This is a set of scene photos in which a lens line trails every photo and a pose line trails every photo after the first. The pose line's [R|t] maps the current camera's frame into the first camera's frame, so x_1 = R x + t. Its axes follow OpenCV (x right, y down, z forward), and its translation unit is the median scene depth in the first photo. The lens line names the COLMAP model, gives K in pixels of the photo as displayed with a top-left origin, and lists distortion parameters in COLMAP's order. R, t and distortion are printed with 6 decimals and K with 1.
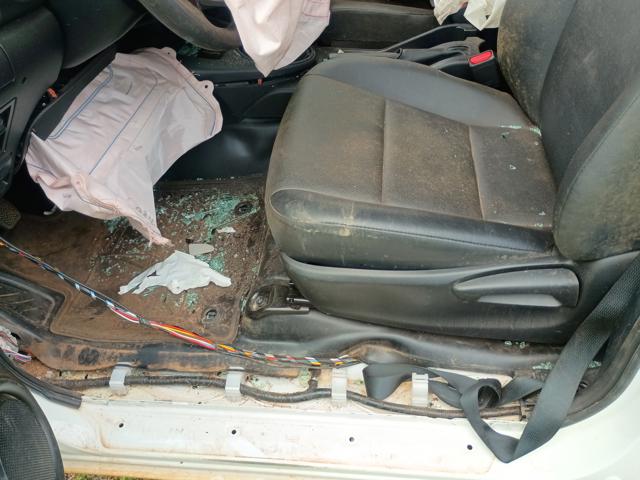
lens RADIAL K [[535.0, 0, 320.0], [0, 535.0, 240.0], [0, 0, 1]] dist [0.051636, -0.064750]
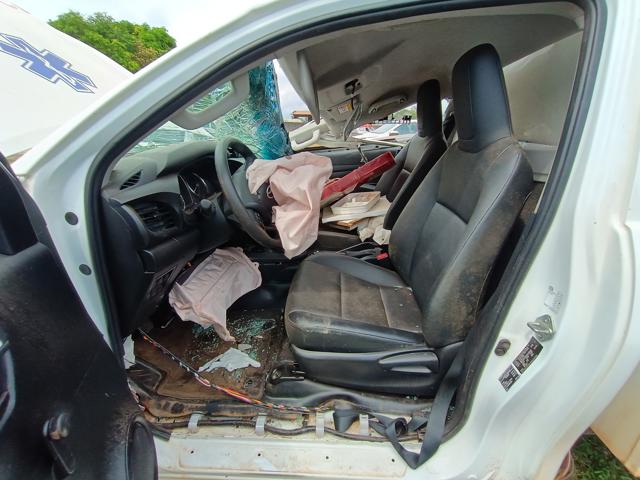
lens RADIAL K [[291.5, 0, 319.2], [0, 291.5, 239.3], [0, 0, 1]] dist [0.002259, 0.000766]
pose [[0.996607, 0.037378, 0.073327, -0.059749], [-0.006590, 0.924307, -0.381592, 0.069136], [-0.082040, 0.379814, 0.921418, -0.138230]]
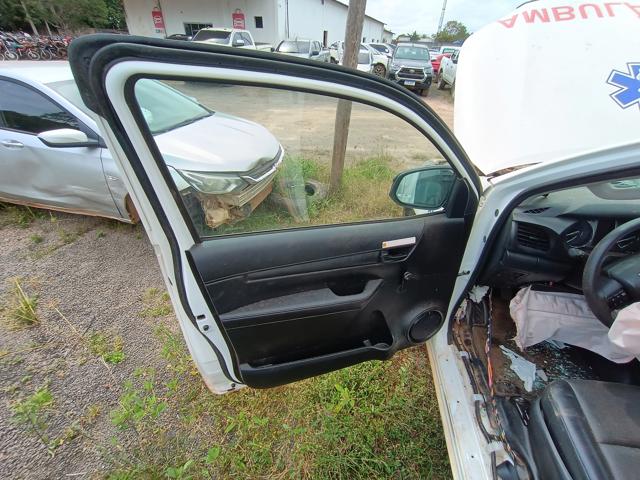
lens RADIAL K [[291.5, 0, 319.2], [0, 291.5, 239.3], [0, 0, 1]] dist [0.002259, 0.000766]
pose [[-0.037866, 0.595764, -0.802266, 0.476989], [-0.711776, 0.547426, 0.440114, -0.183507], [0.701385, 0.587699, 0.403322, -0.417396]]
